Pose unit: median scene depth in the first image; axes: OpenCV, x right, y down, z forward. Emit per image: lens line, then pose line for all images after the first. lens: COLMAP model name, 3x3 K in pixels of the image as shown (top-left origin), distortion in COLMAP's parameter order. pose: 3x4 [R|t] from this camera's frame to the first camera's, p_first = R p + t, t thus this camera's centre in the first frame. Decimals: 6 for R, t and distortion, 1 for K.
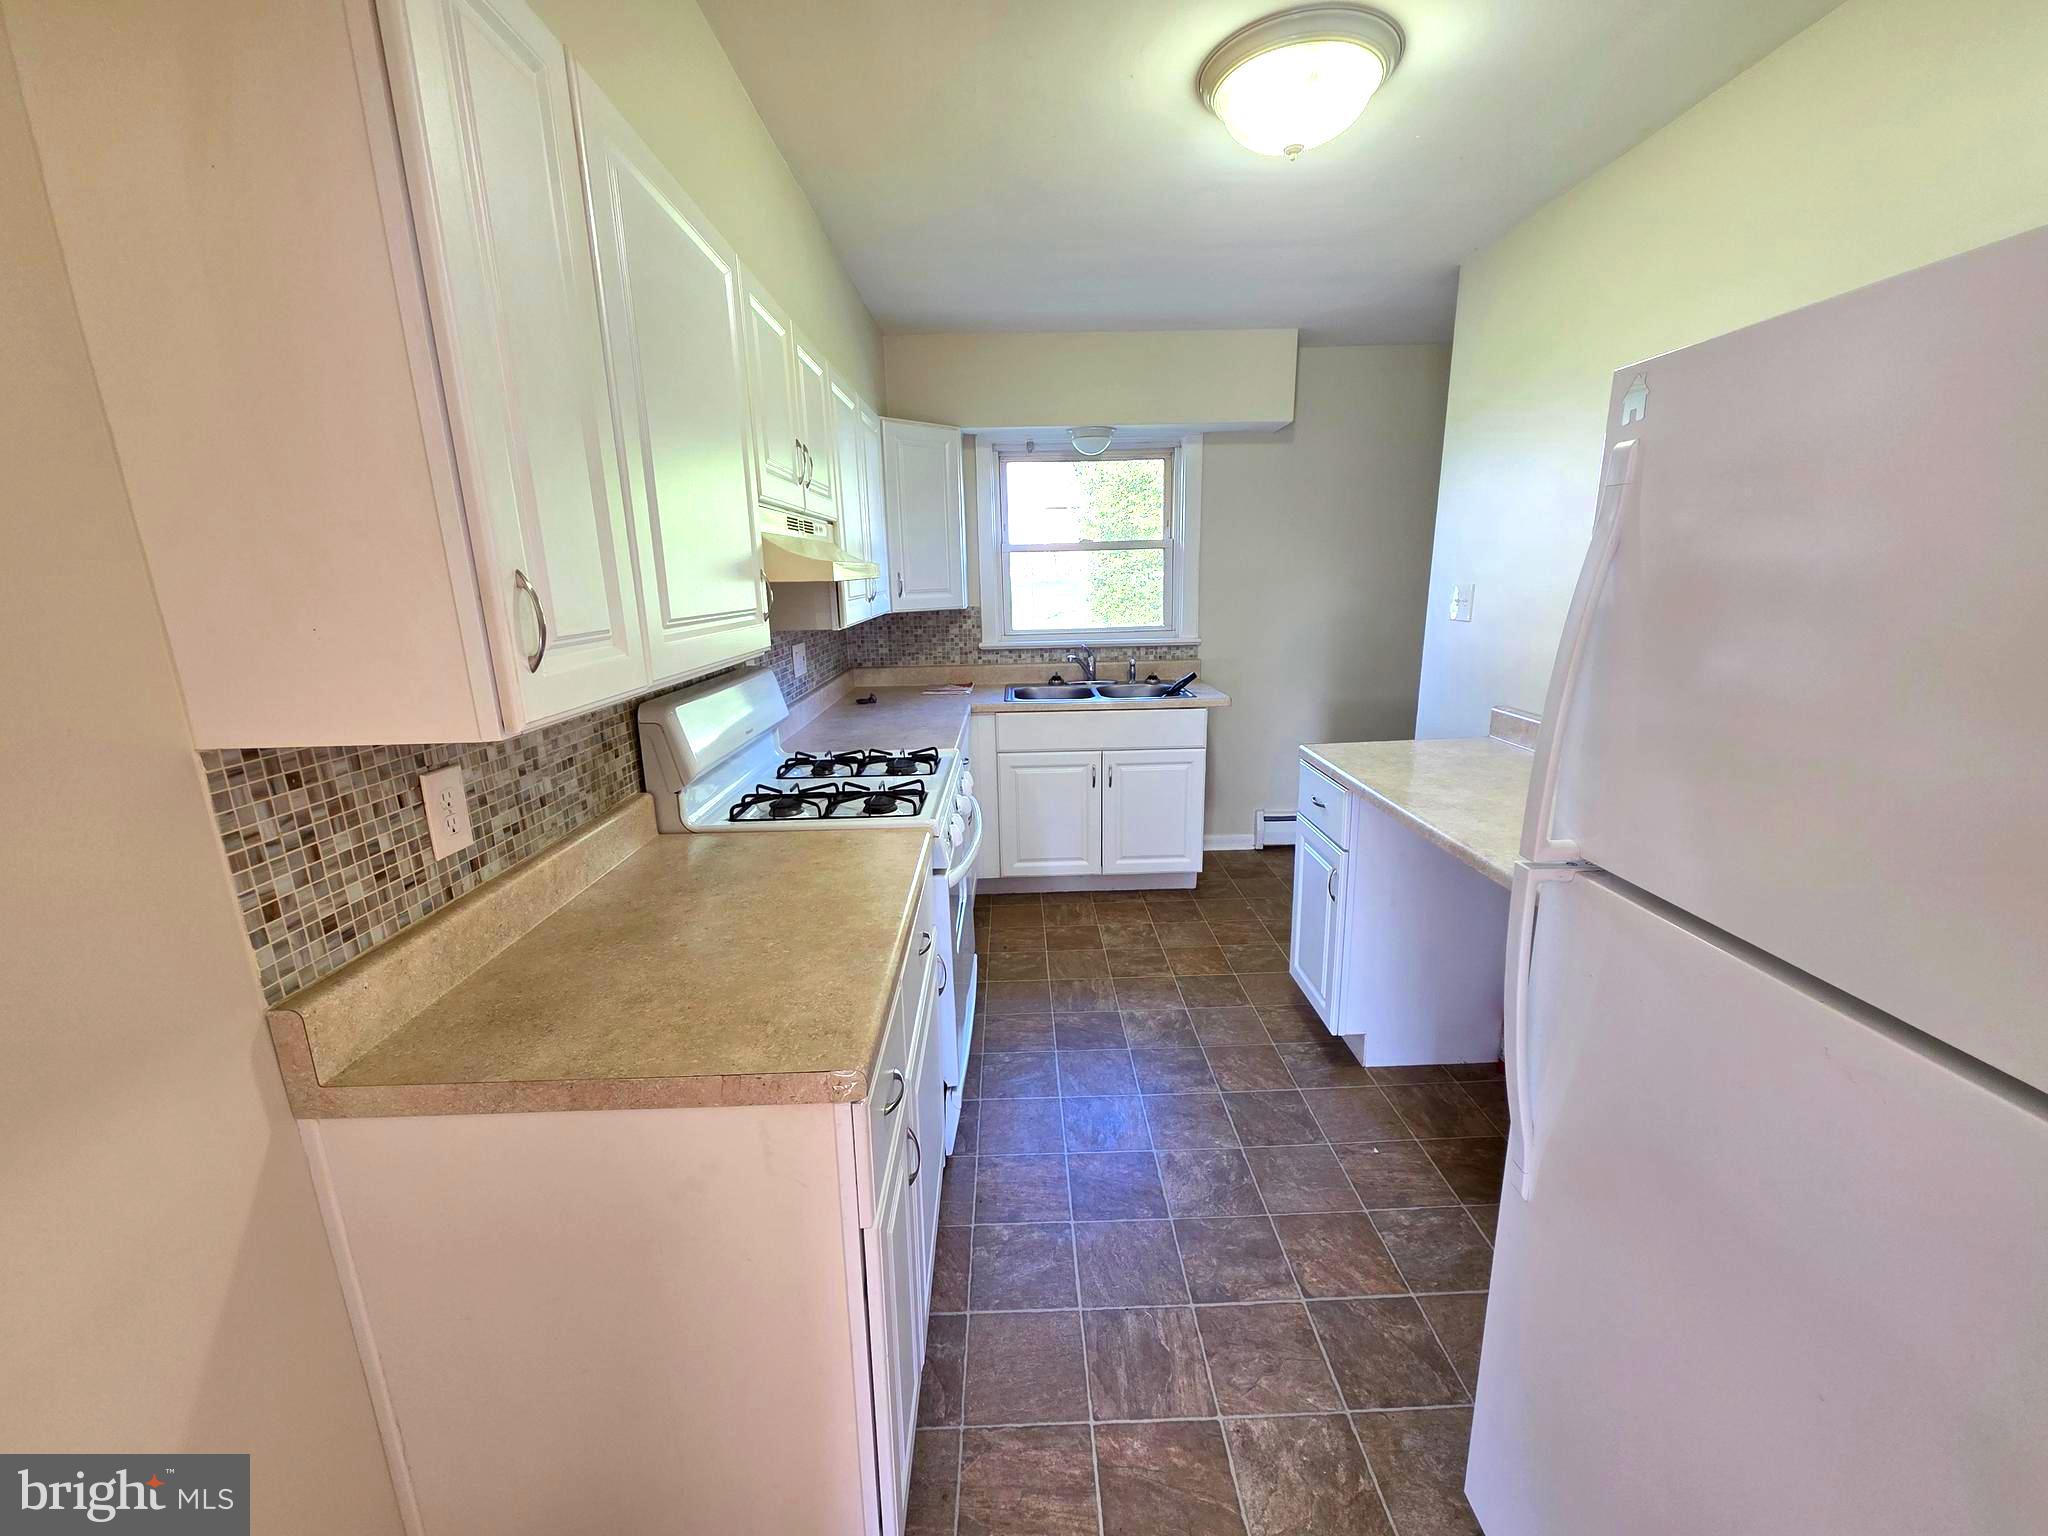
lens RADIAL K [[818.7, 0, 1030.1], [0, 818.7, 771.2], [0, 0, 1]] dist [0.001977, 0.000969]
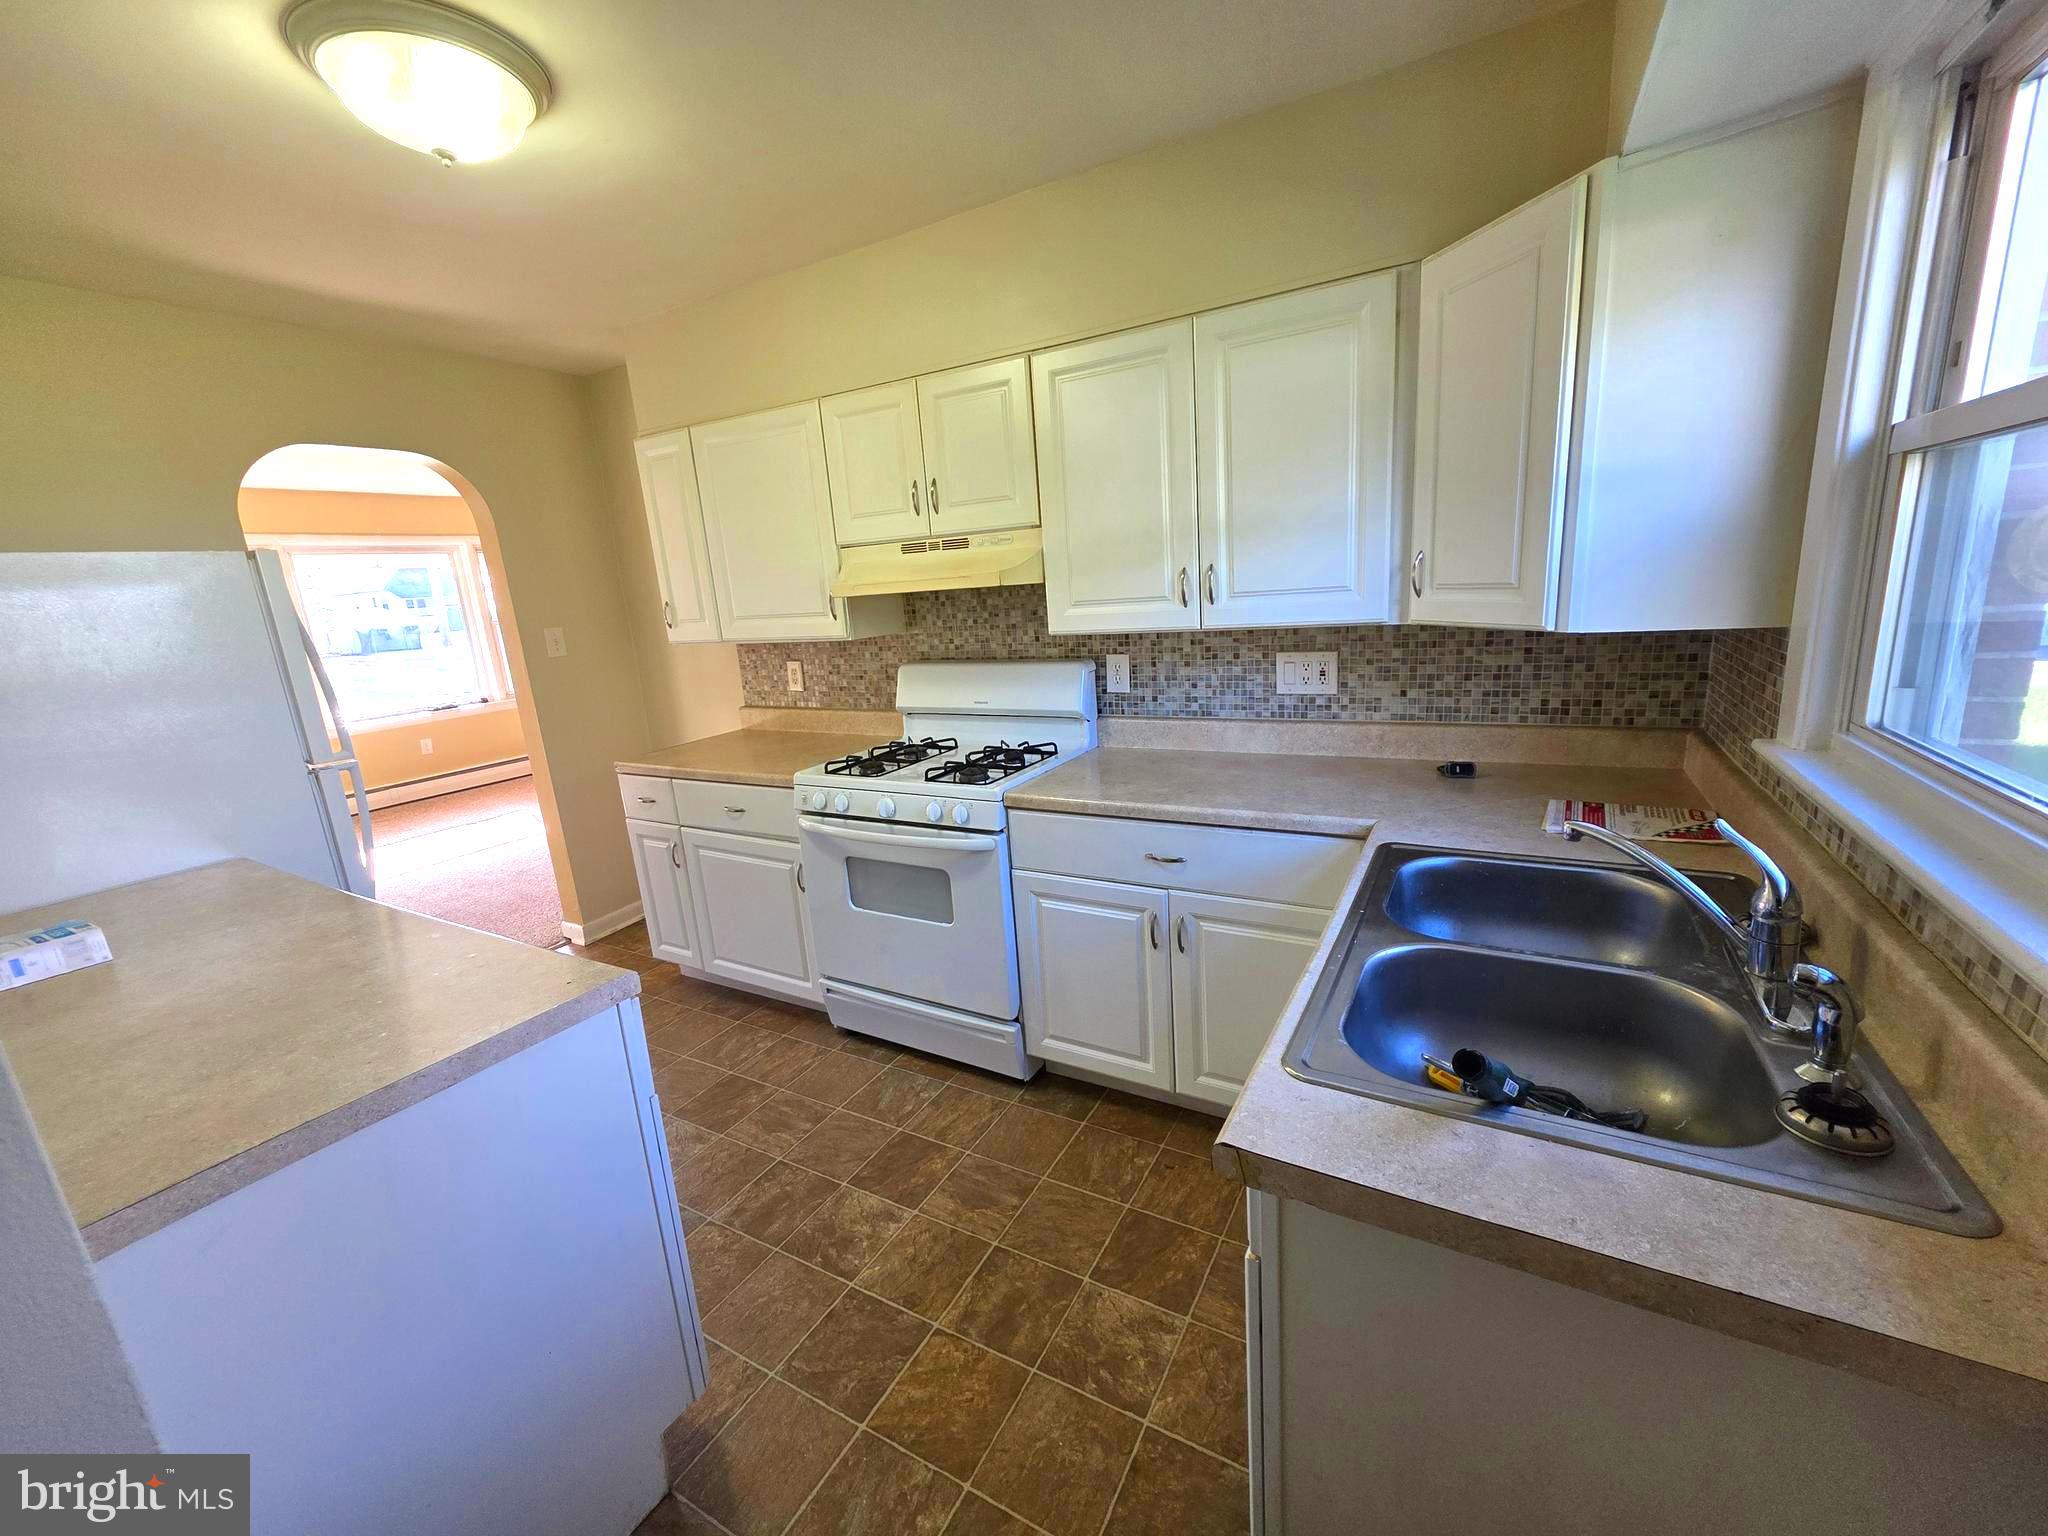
lens RADIAL K [[818.7, 0, 1030.1], [0, 818.7, 771.2], [0, 0, 1]] dist [0.001977, 0.000969]
pose [[-0.512673, 0.249437, -0.821552, 0.405229], [-0.127906, 0.924003, 0.360360, -0.243314], [0.849003, 0.289828, -0.441806, 0.956977]]
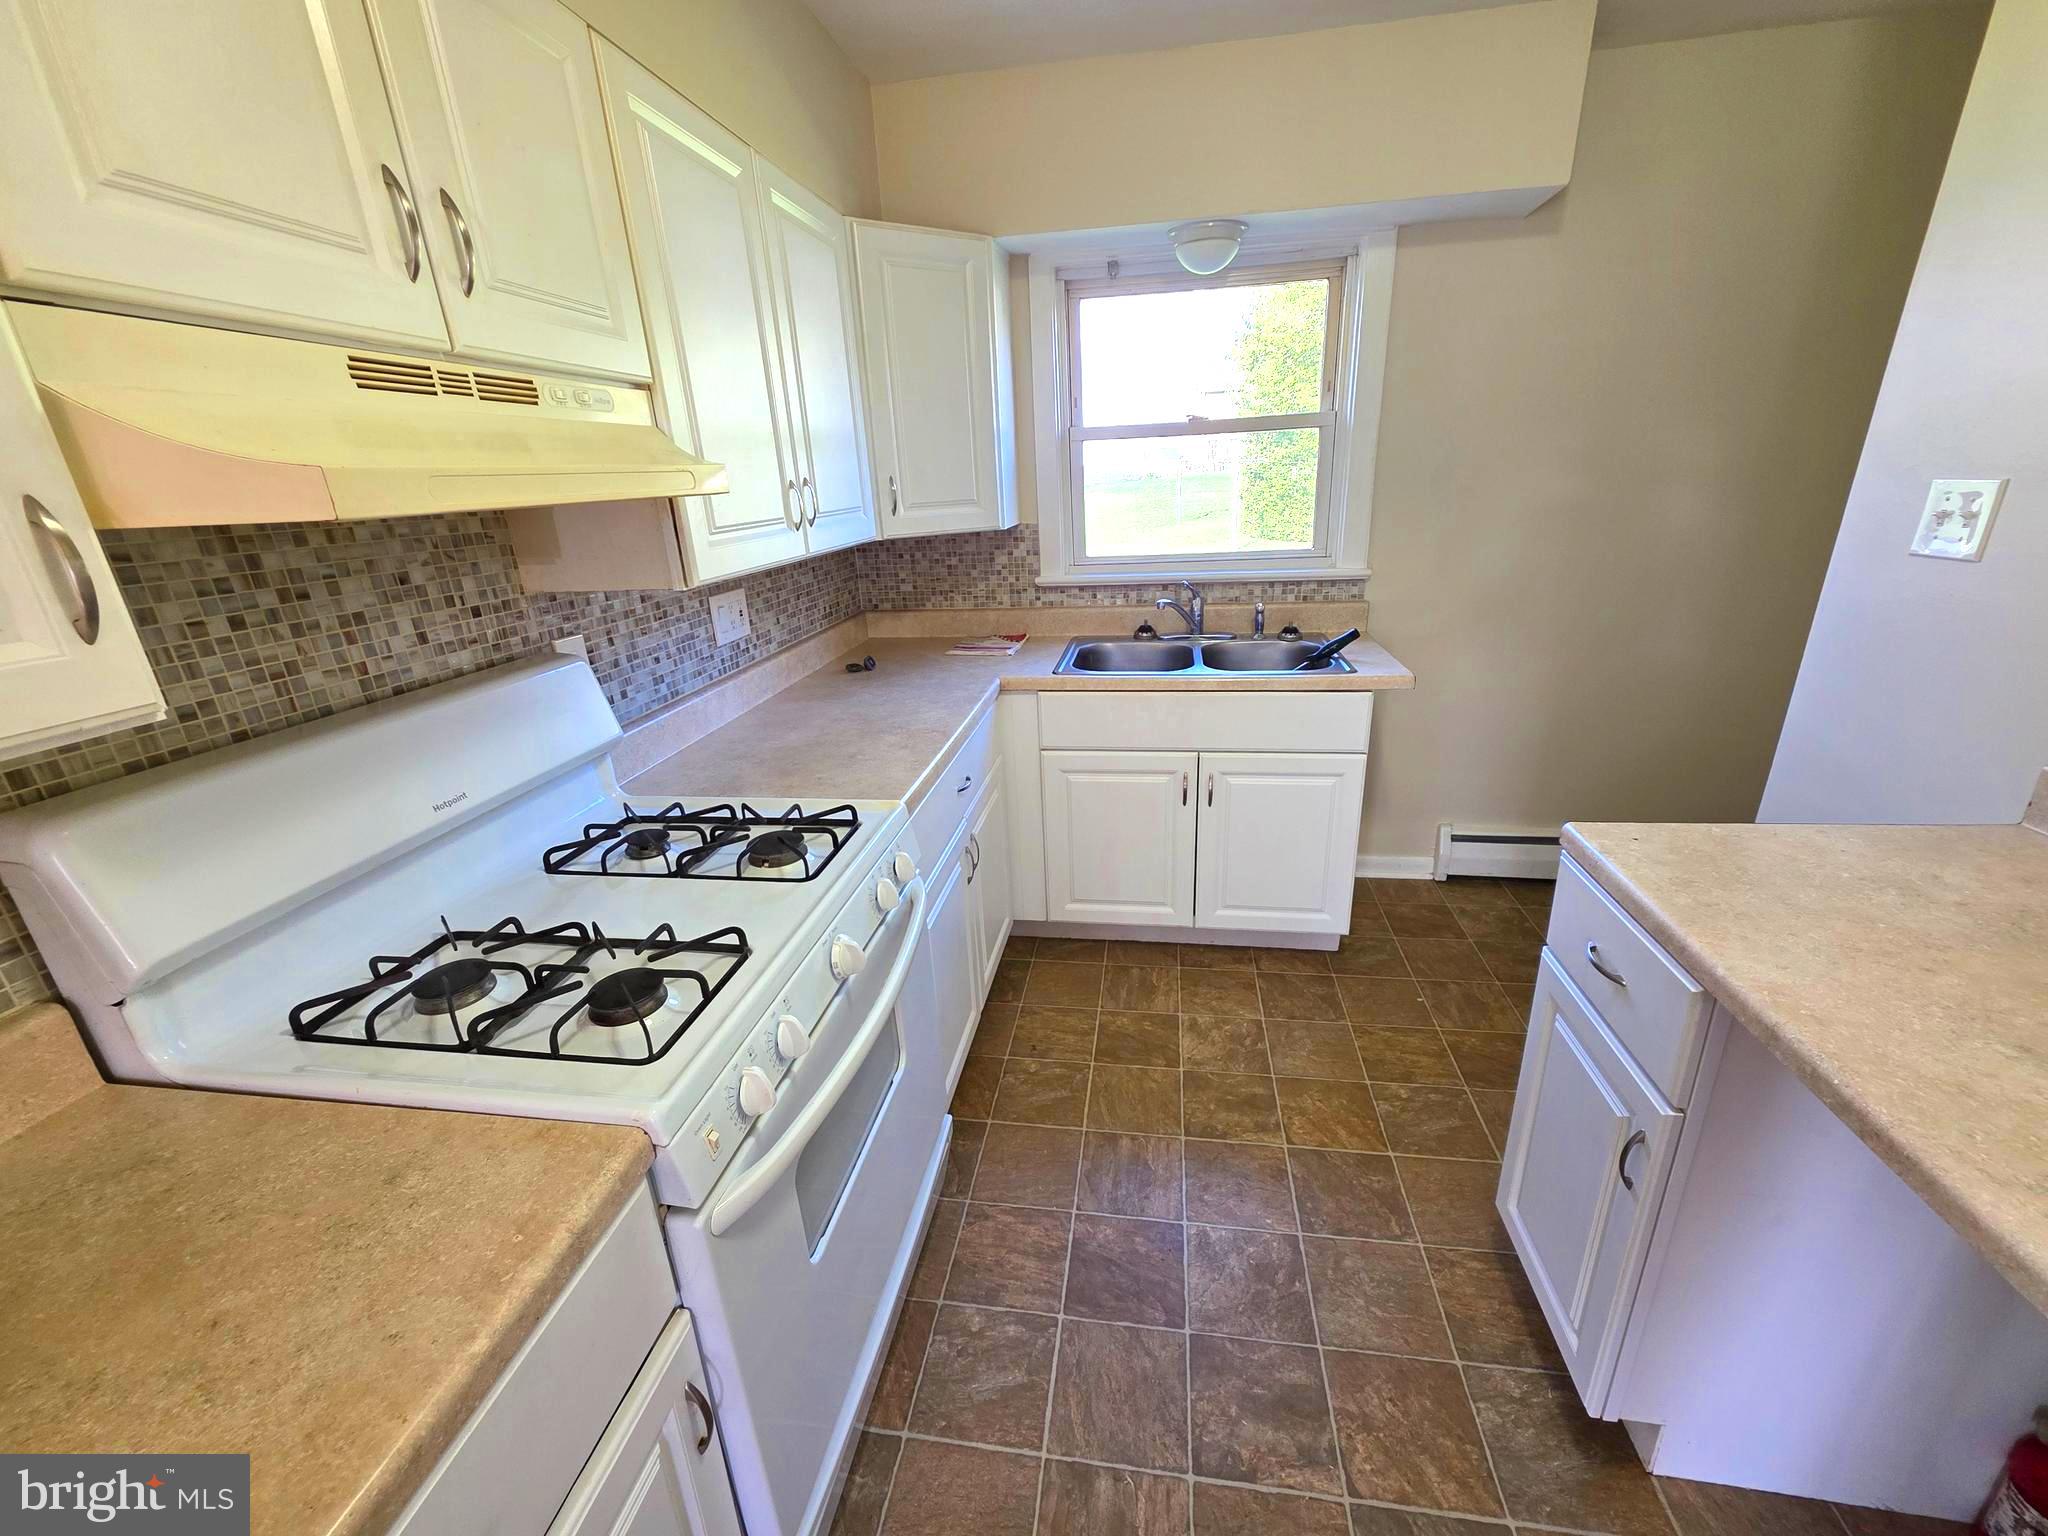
lens RADIAL K [[821.7, 0, 1033.3], [0, 821.7, 774.4], [0, 0, 1]] dist [0.001295, -0.000028]
pose [[0.984477, 0.039931, -0.170908, 0.066515], [-0.019508, 0.992637, 0.119546, -0.078414], [0.174423, -0.114357, 0.978008, 0.316090]]
